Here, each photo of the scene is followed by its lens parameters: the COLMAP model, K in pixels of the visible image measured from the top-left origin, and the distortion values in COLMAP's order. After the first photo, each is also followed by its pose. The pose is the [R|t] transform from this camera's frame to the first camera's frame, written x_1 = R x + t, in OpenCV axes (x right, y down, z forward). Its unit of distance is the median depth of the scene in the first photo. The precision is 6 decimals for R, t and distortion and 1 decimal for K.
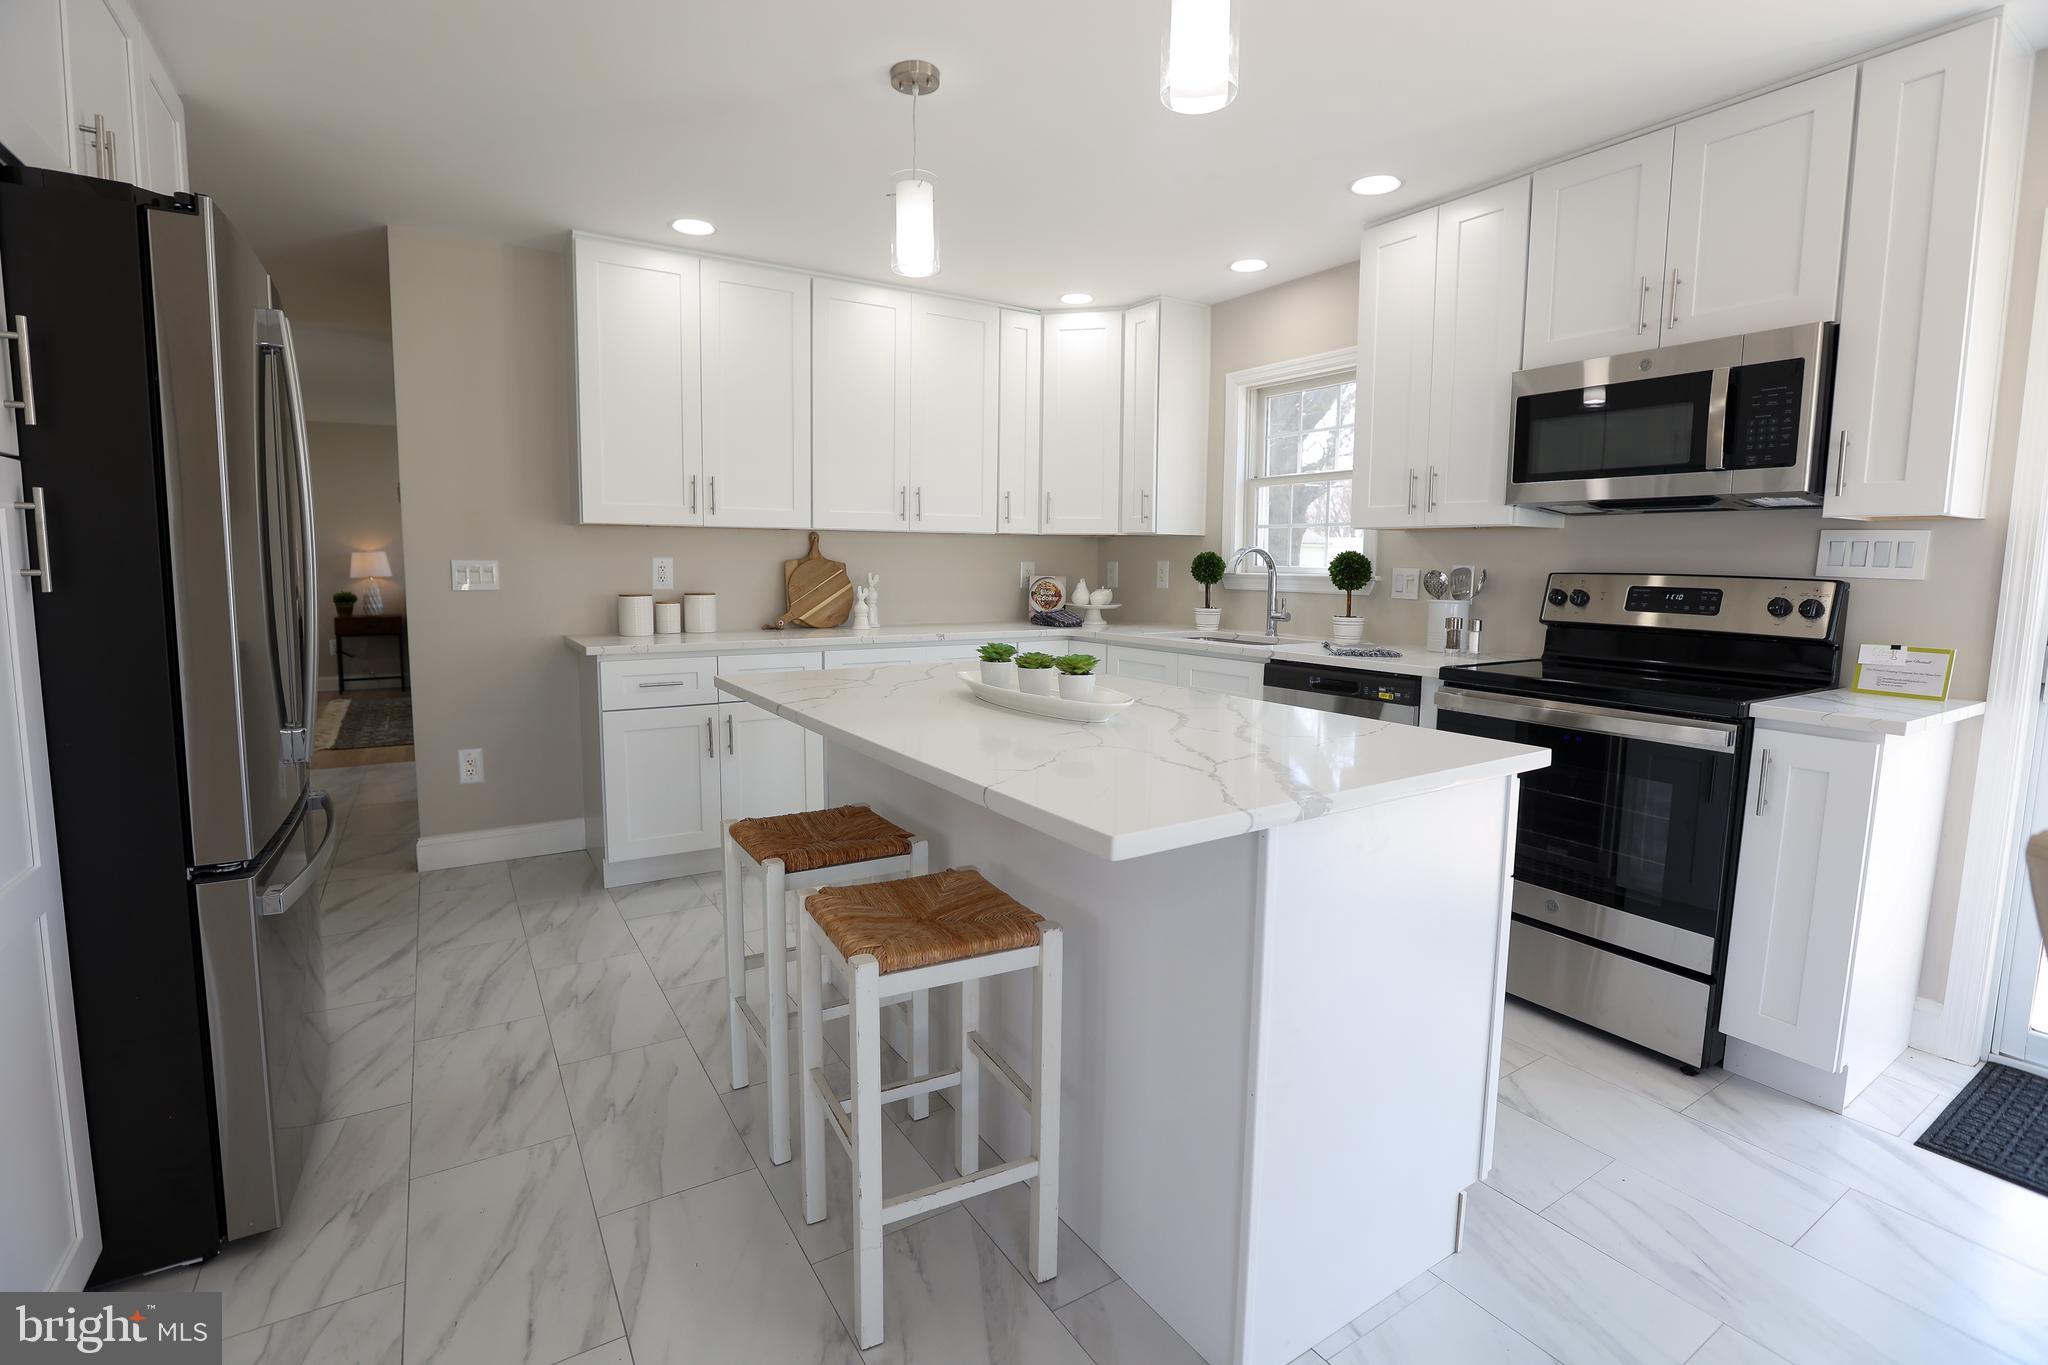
lens RADIAL K [[944.8, 0, 1020.0], [0, 944.8, 661.6], [0, 0, 1]] dist [-0.054265, 0.017026]
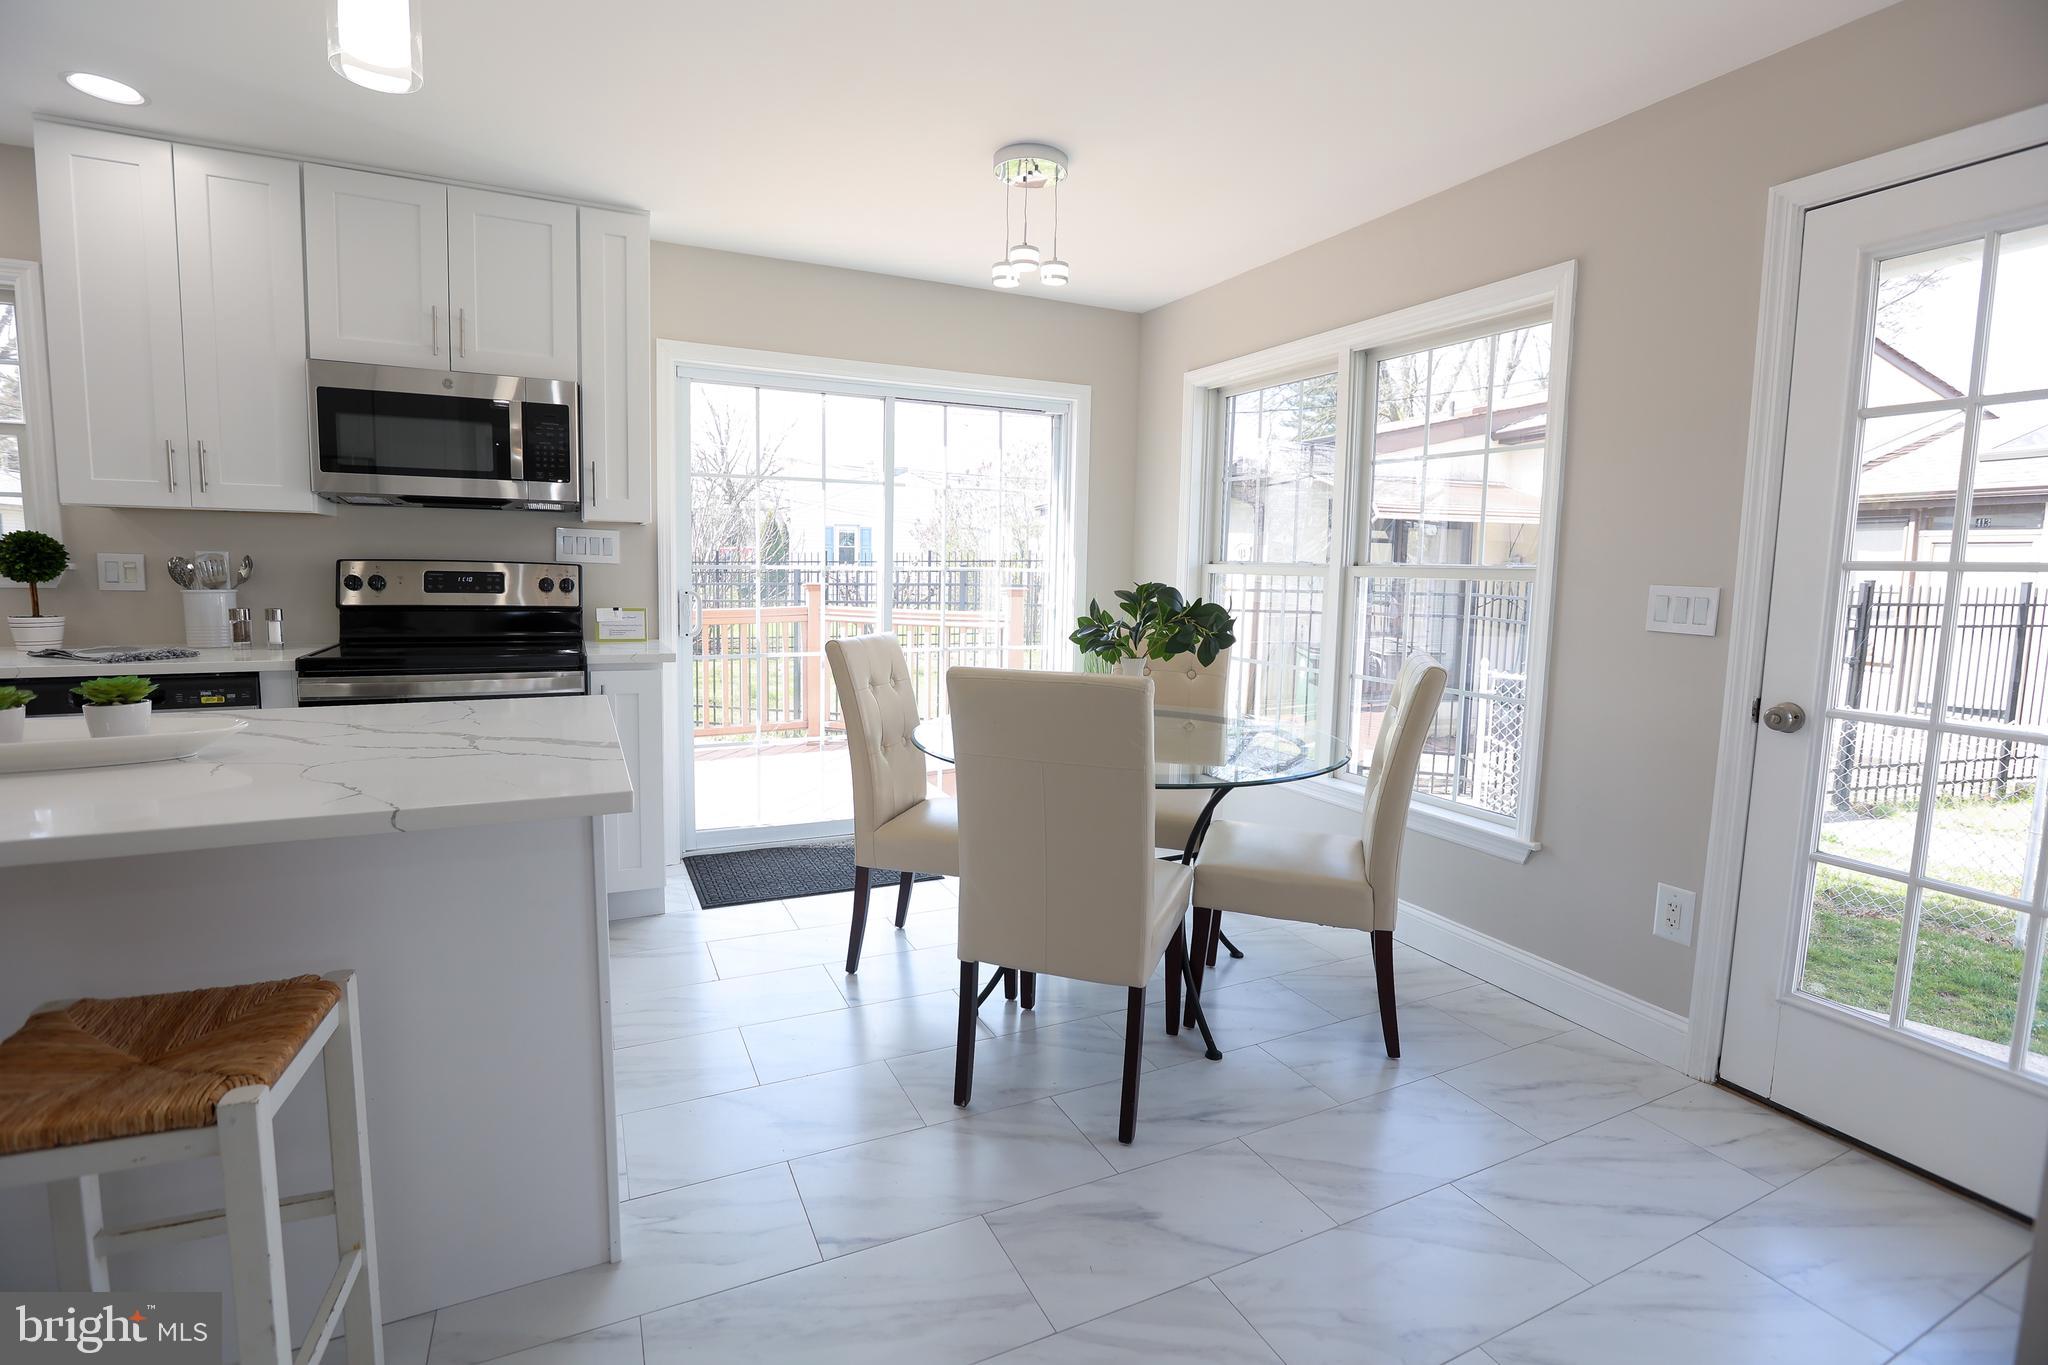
lens RADIAL K [[930.9, 0, 1027.4], [0, 930.9, 661.8], [0, 0, 1]] dist [-0.038062, 0.011995]
pose [[0.098666, -0.110273, 0.988992, -0.363923], [0.086117, 0.991059, 0.101912, -0.019869], [-0.991387, 0.075113, 0.107280, 0.133347]]
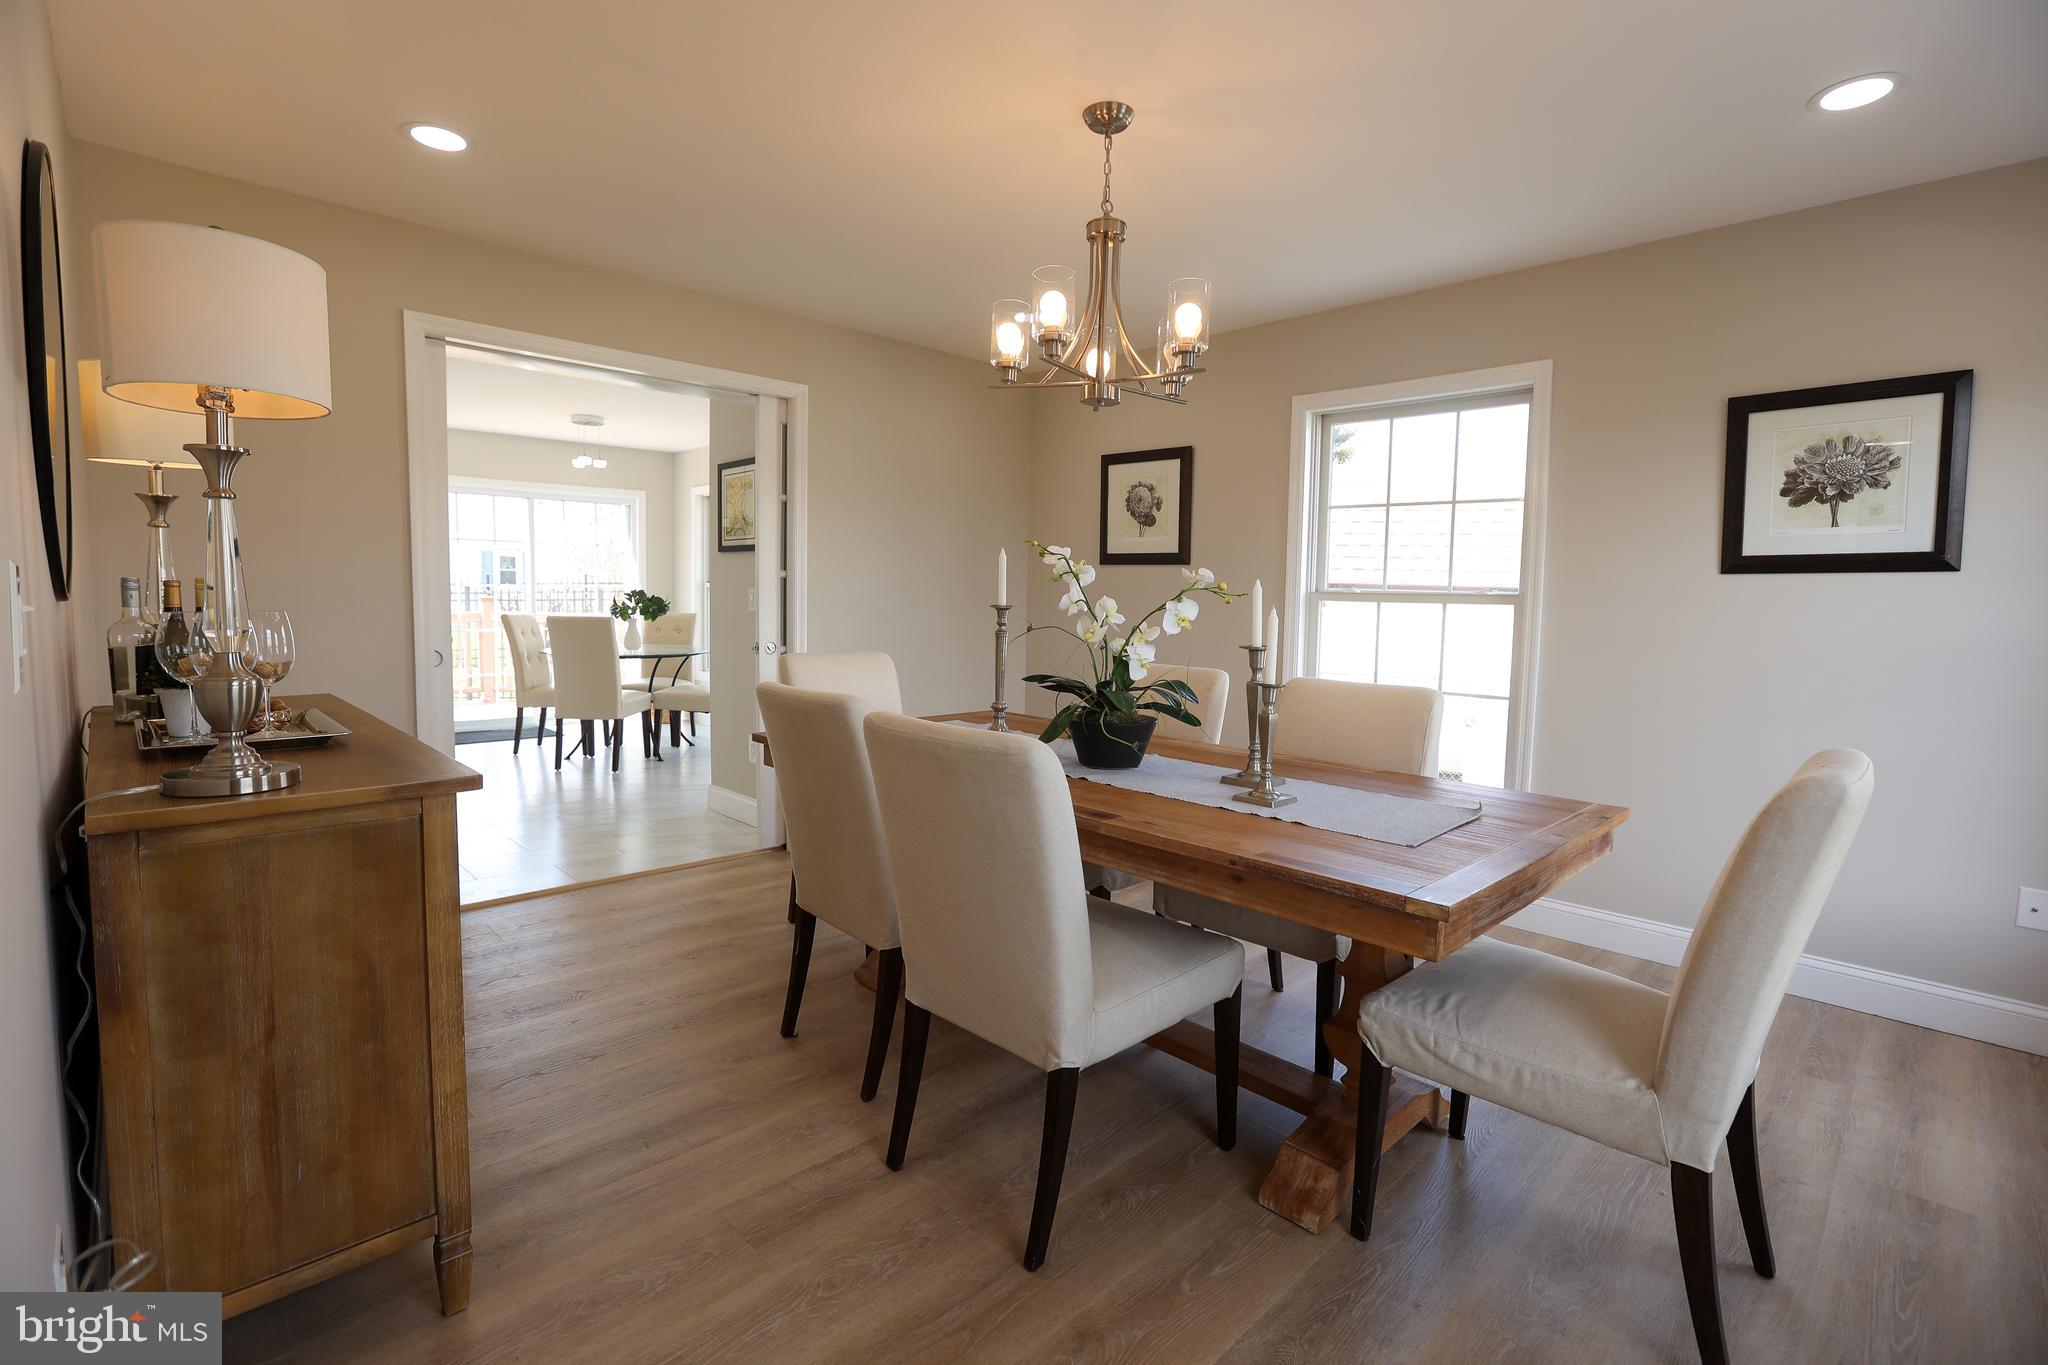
lens RADIAL K [[956.1, 0, 1012.8], [0, 956.1, 664.3], [0, 0, 1]] dist [-0.064282, 0.028172]
pose [[-0.201057, -0.086869, 0.975720, -1.969795], [0.085183, 0.990737, 0.105759, 0.020811], [-0.975869, 0.104378, -0.191795, -0.333613]]
